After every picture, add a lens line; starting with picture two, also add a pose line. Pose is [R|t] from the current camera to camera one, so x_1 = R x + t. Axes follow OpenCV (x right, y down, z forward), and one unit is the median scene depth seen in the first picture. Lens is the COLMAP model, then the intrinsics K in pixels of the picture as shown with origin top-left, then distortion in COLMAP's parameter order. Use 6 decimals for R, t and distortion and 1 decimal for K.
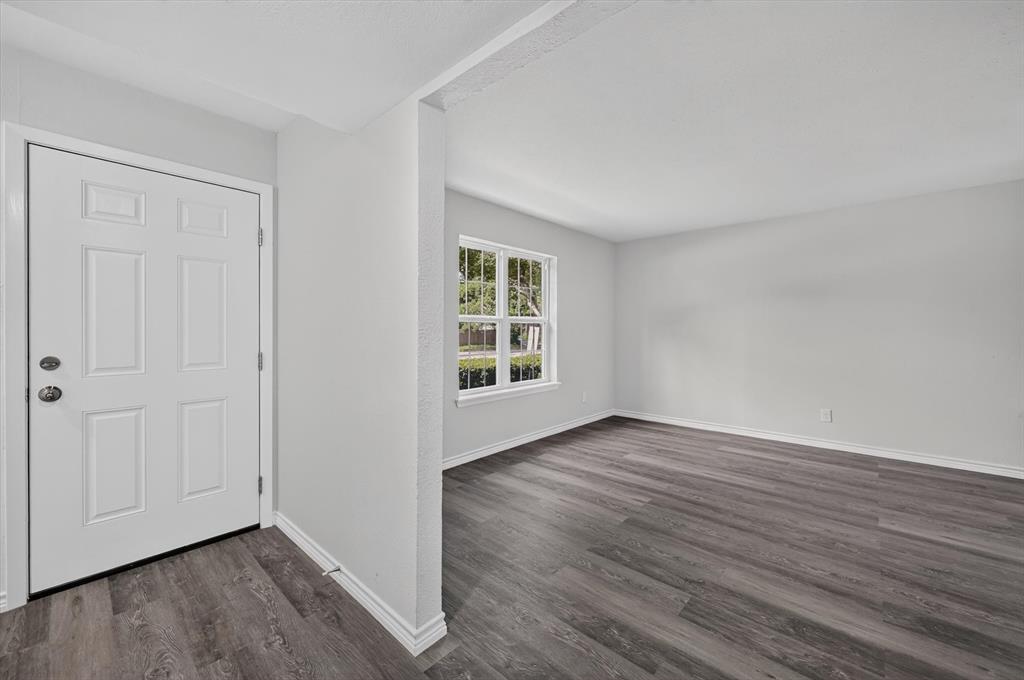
lens RADIAL K [[407.7, 0, 515.7], [0, 407.7, 325.0], [0, 0, 1]] dist [-0.001455, 0.000310]
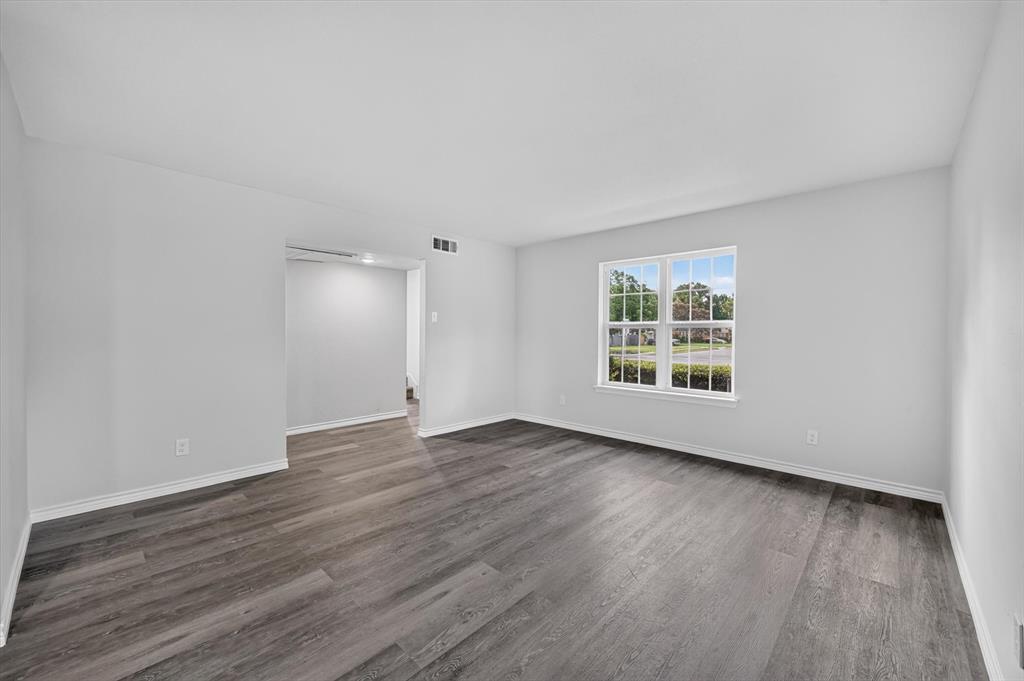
lens RADIAL K [[407.7, 0, 517.4], [0, 407.7, 334.8], [0, 0, 1]] dist [-0.001455, 0.000310]
pose [[-0.013515, 0.003352, -0.999903, 1.310147], [0.002959, 0.999990, 0.003312, 0.007253], [0.999904, -0.002914, -0.013525, 0.813838]]
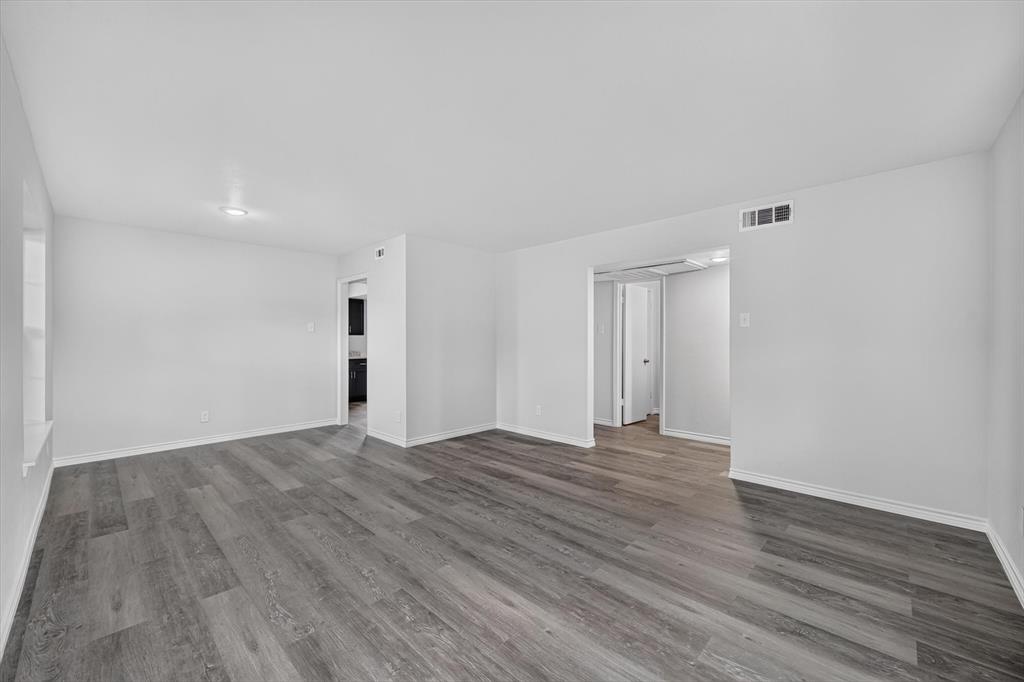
lens RADIAL K [[407.7, 0, 504.2], [0, 407.7, 349.5], [0, 0, 1]] dist [-0.001455, 0.000310]
pose [[-0.999016, -0.002638, 0.044283, 0.463963], [-0.002043, 0.999907, 0.013463, 0.010678], [-0.044314, 0.013359, -0.998928, 1.576109]]
